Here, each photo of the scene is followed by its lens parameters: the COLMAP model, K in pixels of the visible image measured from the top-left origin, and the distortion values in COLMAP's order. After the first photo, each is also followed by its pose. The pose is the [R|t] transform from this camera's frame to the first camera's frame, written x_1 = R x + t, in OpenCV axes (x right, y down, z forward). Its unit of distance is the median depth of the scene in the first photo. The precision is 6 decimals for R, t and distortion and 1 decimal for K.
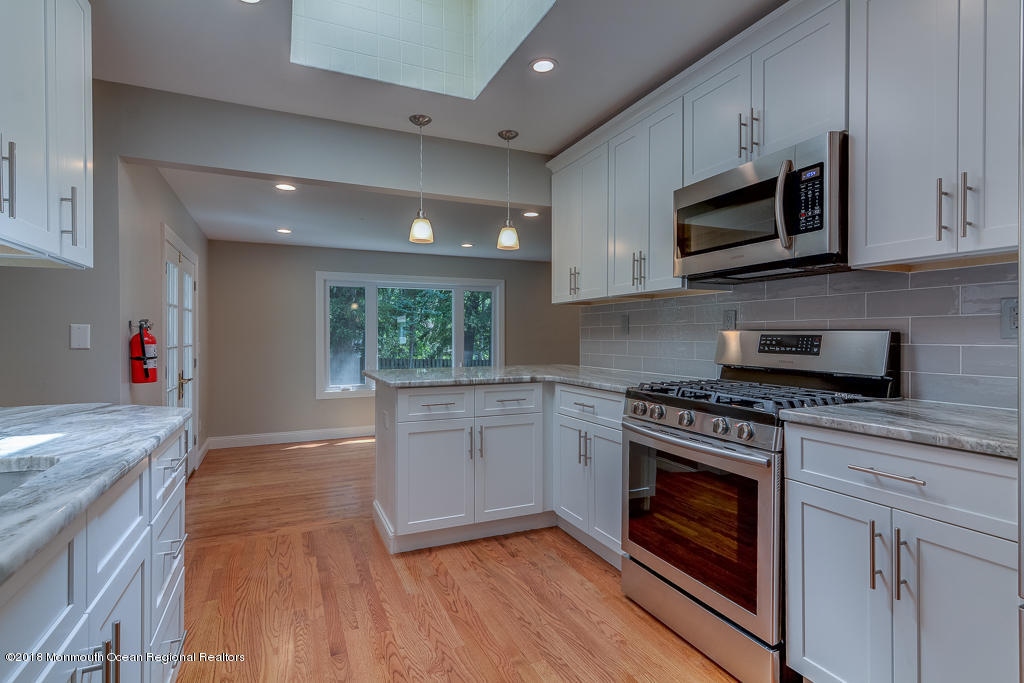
lens RADIAL K [[508.6, 0, 490.2], [0, 508.6, 335.7], [0, 0, 1]] dist [0.019405, -0.000533]
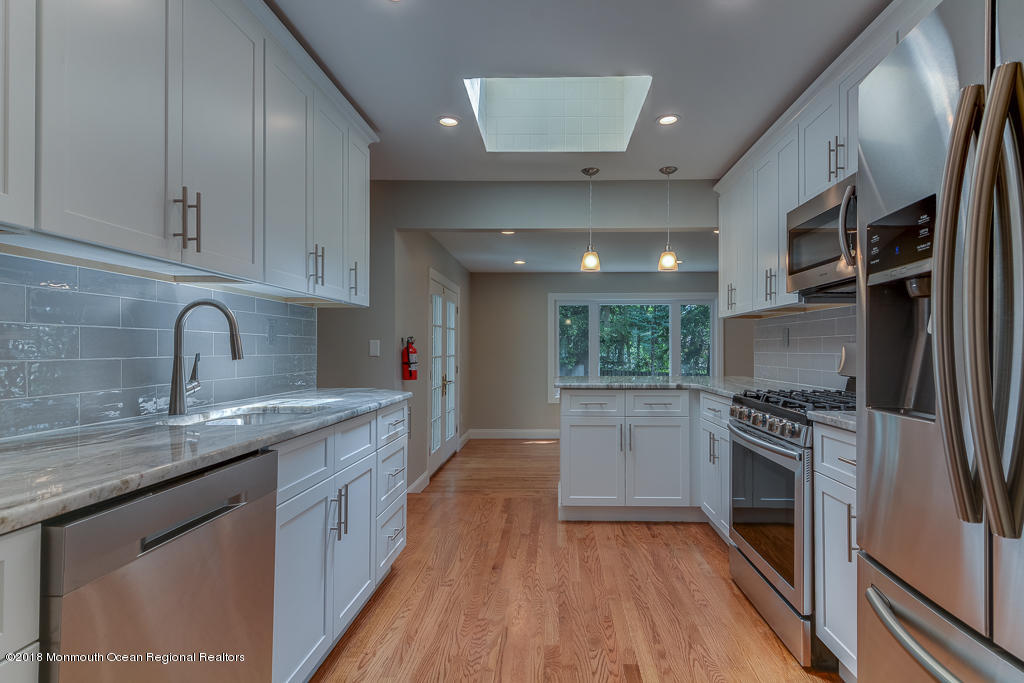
lens RADIAL K [[512.6, 0, 512.0], [0, 512.6, 341.5], [0, 0, 1]] dist [0.000398, -0.000135]
pose [[0.889911, -0.005098, -0.456107, 0.280278], [-0.002115, 0.999881, -0.015302, 0.004238], [0.456130, 0.014582, 0.889794, -0.186189]]
